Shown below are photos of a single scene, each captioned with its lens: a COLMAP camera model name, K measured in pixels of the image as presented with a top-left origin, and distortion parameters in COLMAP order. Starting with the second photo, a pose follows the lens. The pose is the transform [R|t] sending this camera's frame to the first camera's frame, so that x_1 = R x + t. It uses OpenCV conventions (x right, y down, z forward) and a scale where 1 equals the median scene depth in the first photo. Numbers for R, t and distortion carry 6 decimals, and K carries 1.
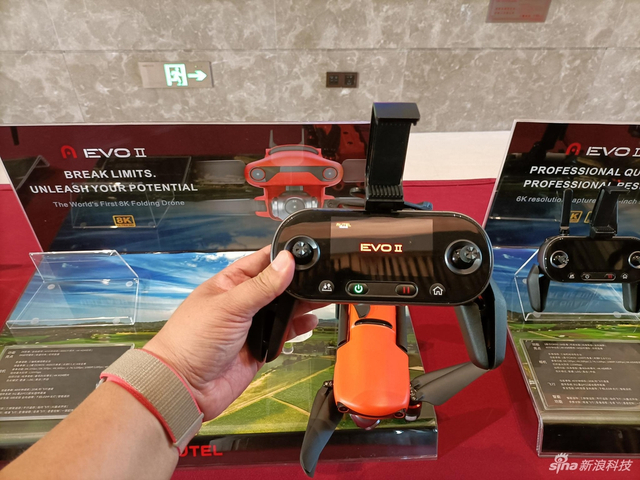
lens RADIAL K [[494.4, 0, 319.1], [0, 494.4, 239.6], [0, 0, 1]] dist [0.030565, -0.047907]
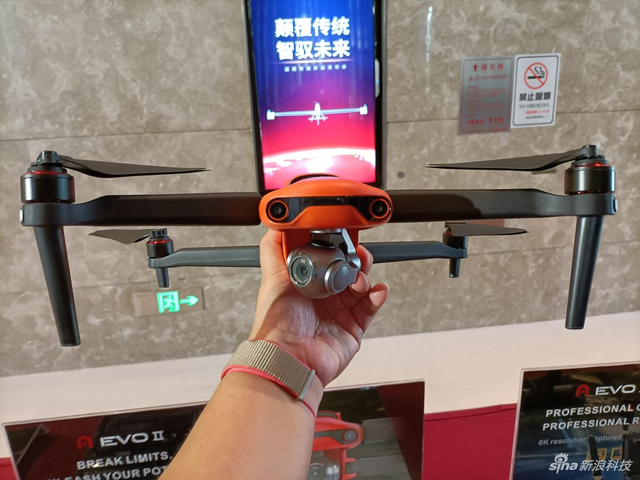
lens RADIAL K [[494.4, 0, 318.7], [0, 494.4, 237.2], [0, 0, 1]] dist [0.030565, -0.047907]
pose [[0.996036, -0.072440, 0.051630, -0.059714], [0.086557, 0.923124, -0.374633, -0.127933], [-0.020523, 0.377616, 0.925735, -0.060424]]
